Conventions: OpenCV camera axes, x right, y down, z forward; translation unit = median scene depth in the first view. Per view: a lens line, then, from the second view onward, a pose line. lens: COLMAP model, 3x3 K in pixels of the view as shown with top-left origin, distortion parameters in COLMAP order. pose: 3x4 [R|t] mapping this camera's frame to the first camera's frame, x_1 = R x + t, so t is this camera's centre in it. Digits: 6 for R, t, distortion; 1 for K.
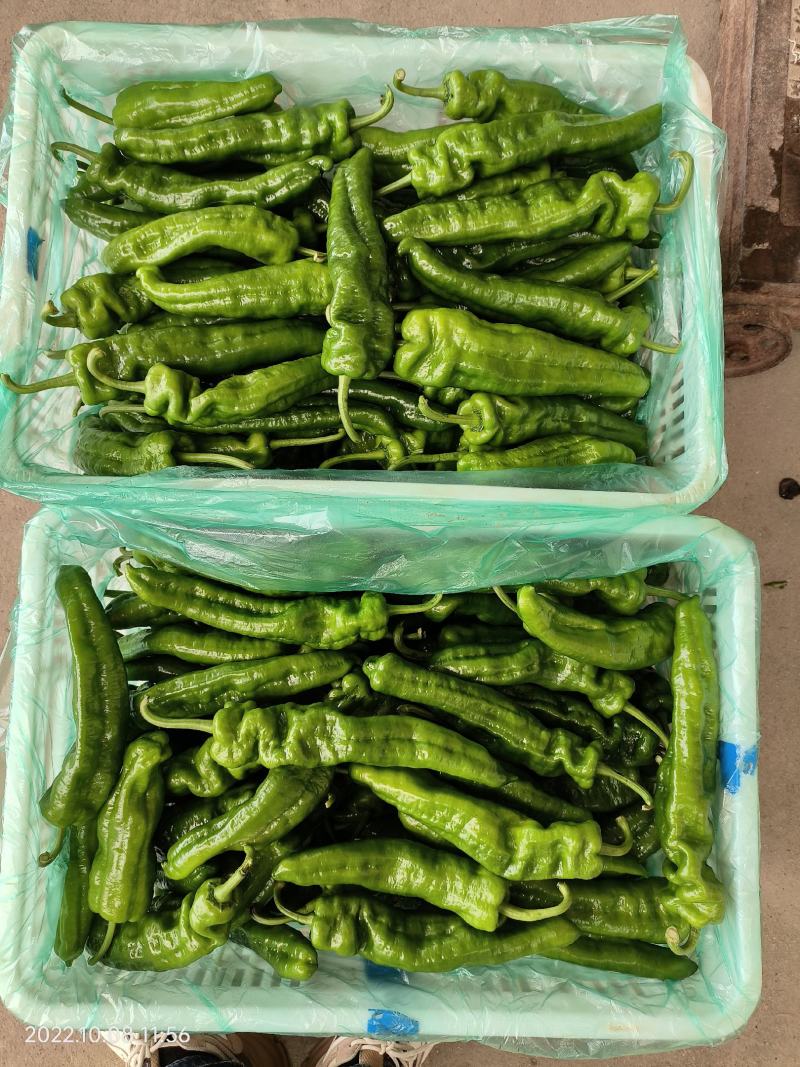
lens RADIAL K [[801.8, 0, 400.0], [0, 801.8, 533.5], [0, 0, 1]] dist [0.065765, -0.092941]
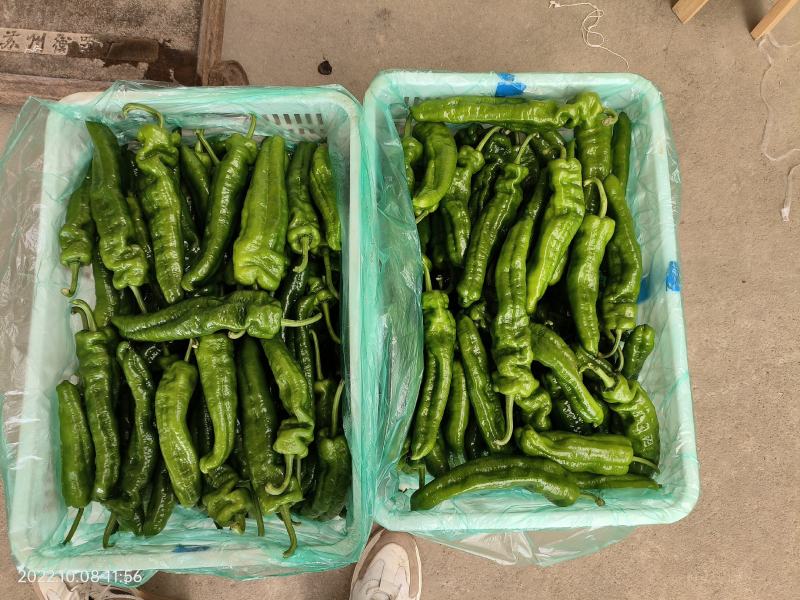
lens RADIAL K [[601.2, 0, 400.0], [0, 601.2, 300.0], [0, 0, 1]] dist [0.065765, -0.092941]
pose [[-0.045225, -0.988119, 0.146886, -0.202638], [0.989100, -0.023666, 0.145333, -0.134347], [-0.140130, 0.151858, 0.978419, -0.141637]]
